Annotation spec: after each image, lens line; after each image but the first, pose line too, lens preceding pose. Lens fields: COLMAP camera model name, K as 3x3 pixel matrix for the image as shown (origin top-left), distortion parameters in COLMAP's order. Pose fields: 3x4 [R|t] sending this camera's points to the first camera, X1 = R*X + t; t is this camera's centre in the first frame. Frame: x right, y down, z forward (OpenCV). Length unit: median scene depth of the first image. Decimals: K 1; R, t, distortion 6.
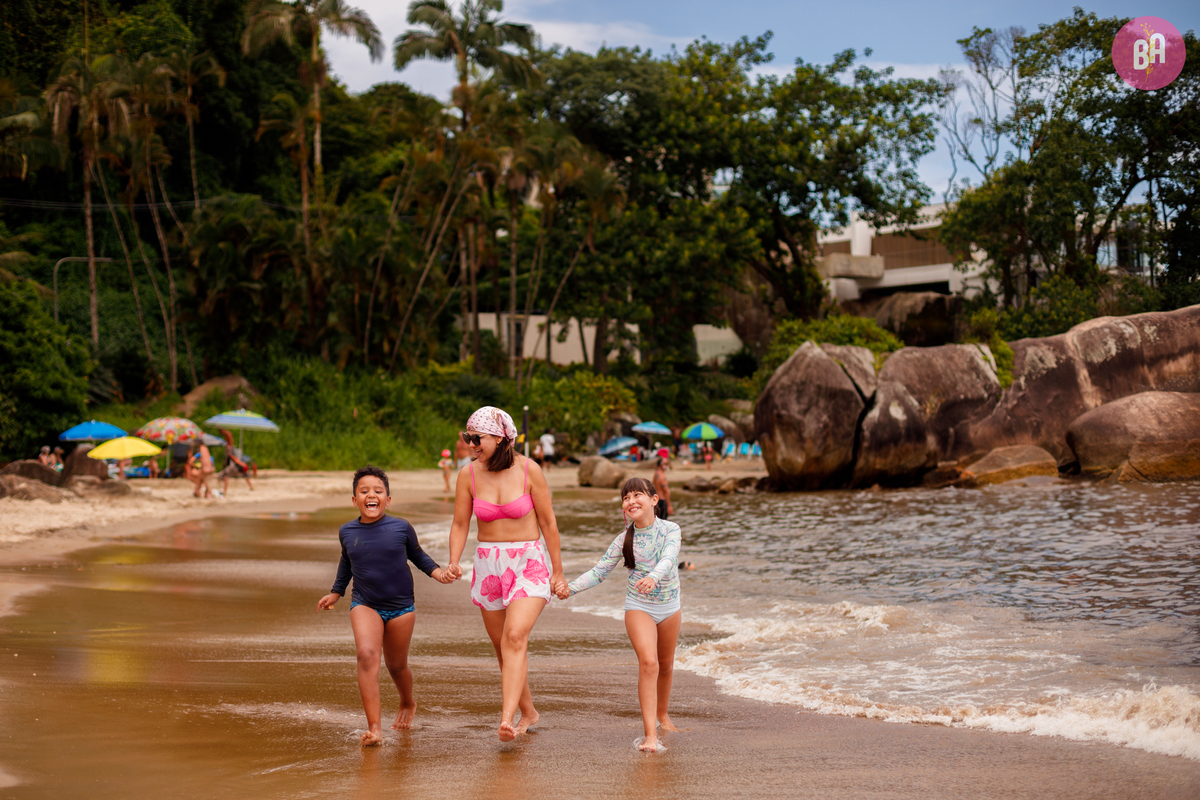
lens RADIAL K [[1991.5, 0, 600.0], [0, 1991.5, 400.0], [0, 0, 1]] dist [-0.122802, 0.024705]
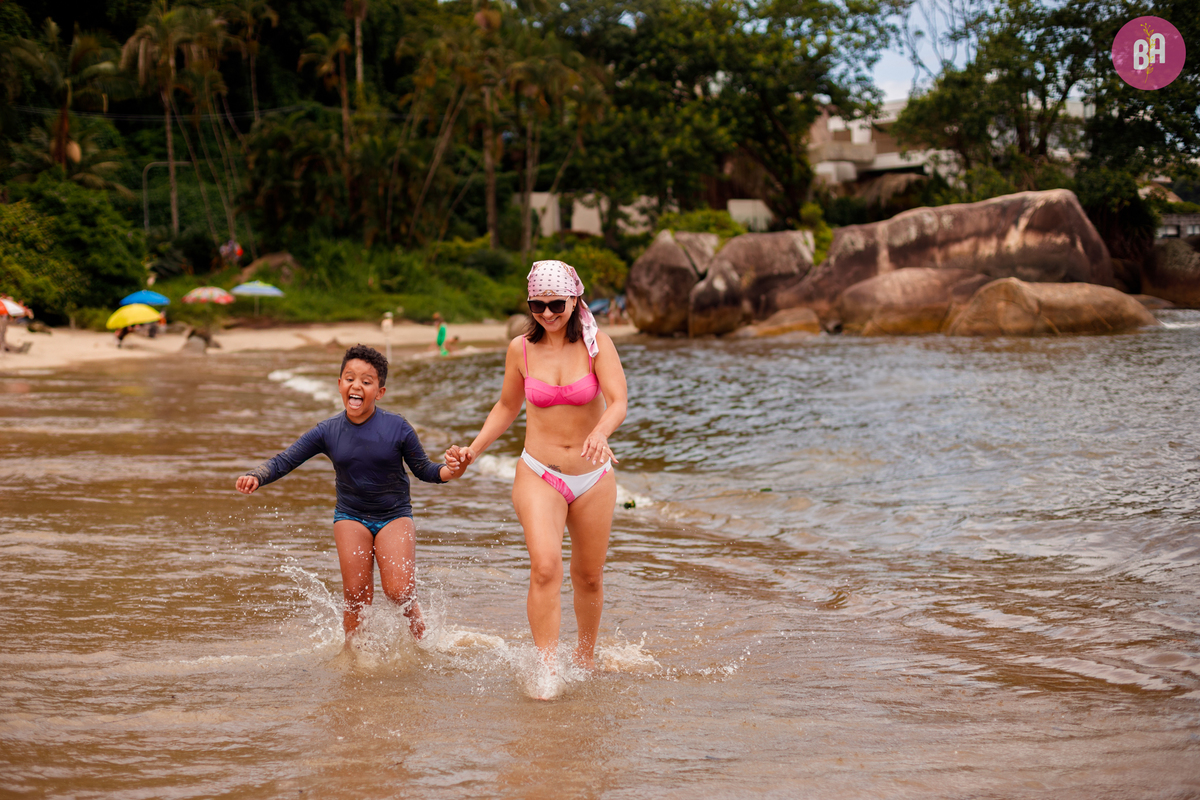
lens RADIAL K [[1991.5, 0, 600.0], [0, 1991.5, 400.0], [0, 0, 1]] dist [-0.122802, 0.024705]
pose [[0.993731, 0.006623, -0.111604, 0.172873], [0.001598, 0.997301, 0.073409, -0.011480], [0.111789, -0.073128, 0.991038, -0.280178]]
